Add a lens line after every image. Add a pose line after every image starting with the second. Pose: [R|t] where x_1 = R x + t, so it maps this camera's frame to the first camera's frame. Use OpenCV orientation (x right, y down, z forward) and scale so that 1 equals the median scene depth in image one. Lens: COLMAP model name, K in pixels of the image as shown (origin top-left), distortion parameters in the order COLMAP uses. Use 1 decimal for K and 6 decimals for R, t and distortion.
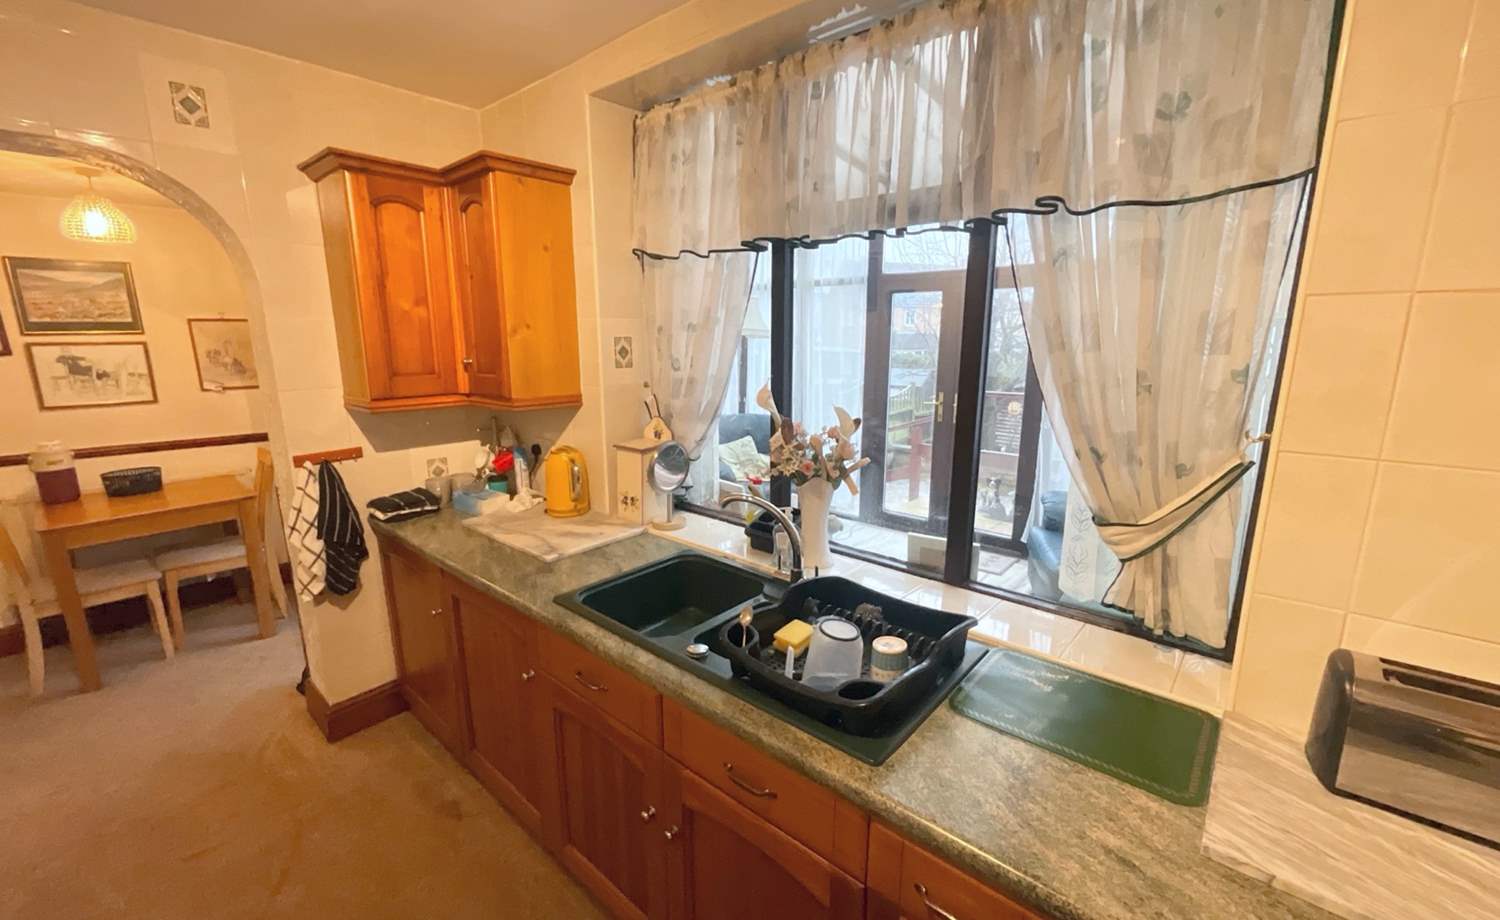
lens RADIAL K [[611.4, 0, 750.0], [0, 611.4, 460.0], [0, 0, 1]] dist [-0.000619, 0.001040]
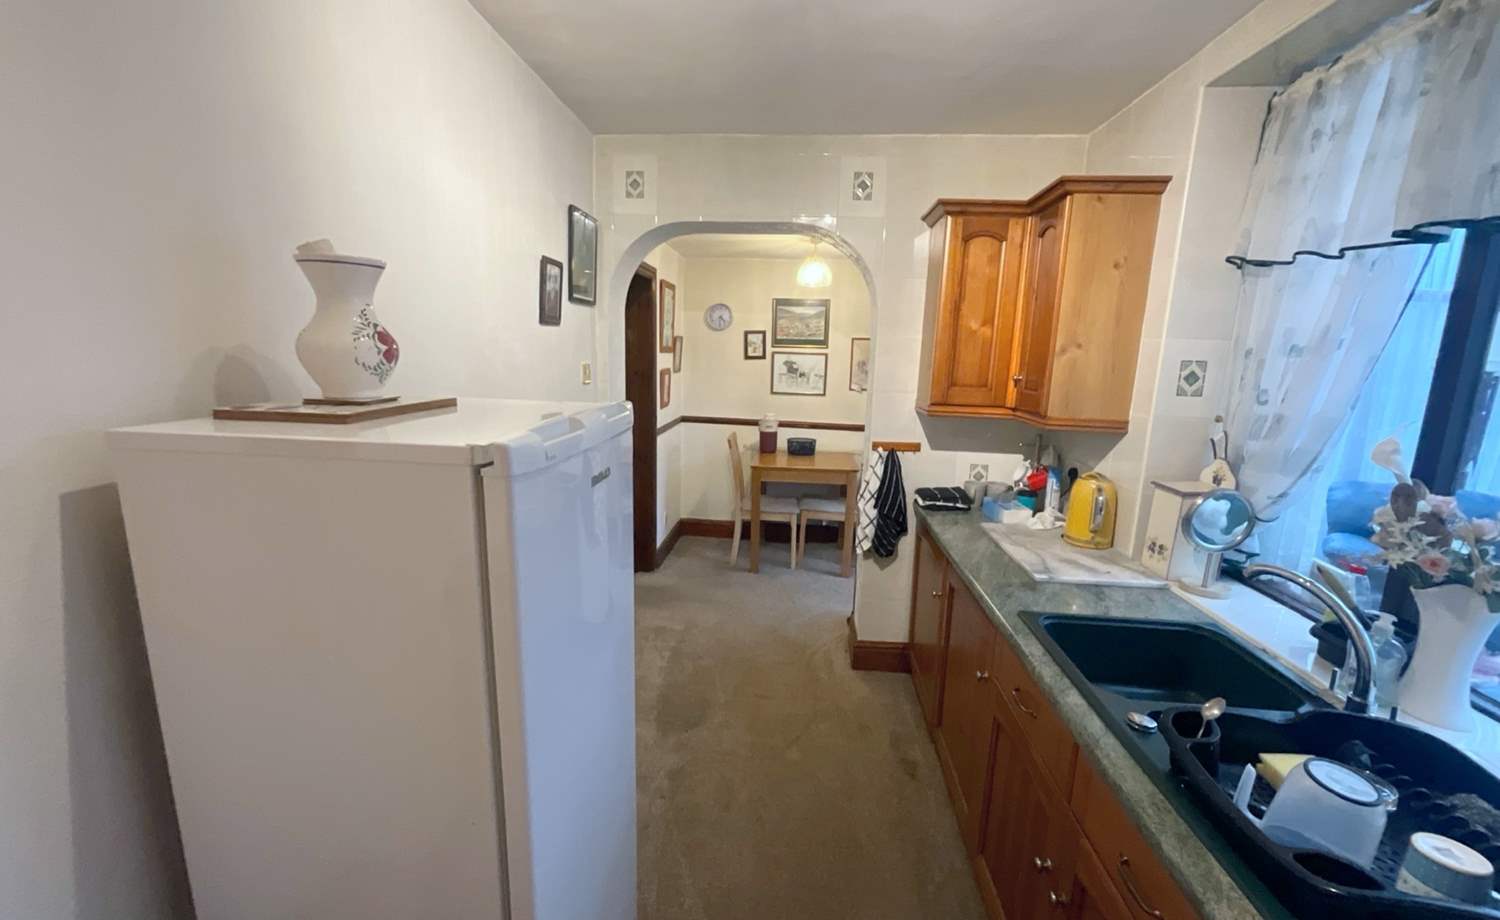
lens RADIAL K [[611.4, 0, 750.0], [0, 611.4, 460.0], [0, 0, 1]] dist [-0.000619, 0.001040]
pose [[0.590509, 0.165429, -0.789894, 0.126991], [-0.196708, 0.978750, 0.057926, 0.008118], [0.782691, 0.121172, 0.610502, 0.007675]]
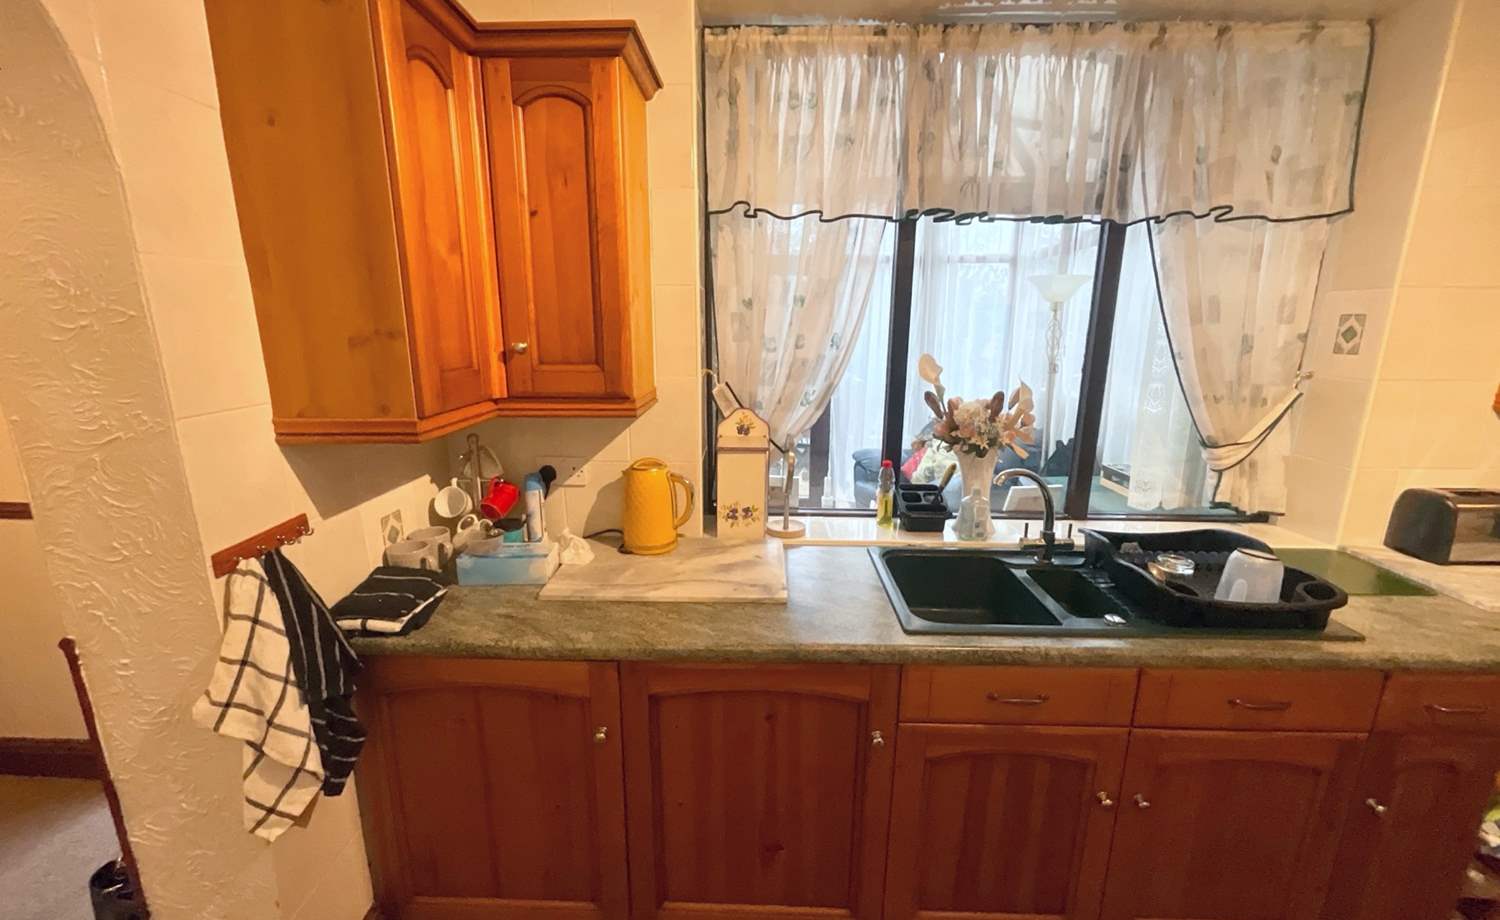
lens RADIAL K [[605.4, 0, 750.0], [0, 605.4, 460.0], [0, 0, 1]] dist [-0.002835, 0.000759]
pose [[0.769275, -0.138753, 0.623669, -0.697038], [0.125858, 0.989917, 0.064993, -0.056148], [-0.626399, 0.028497, 0.778982, 0.366628]]
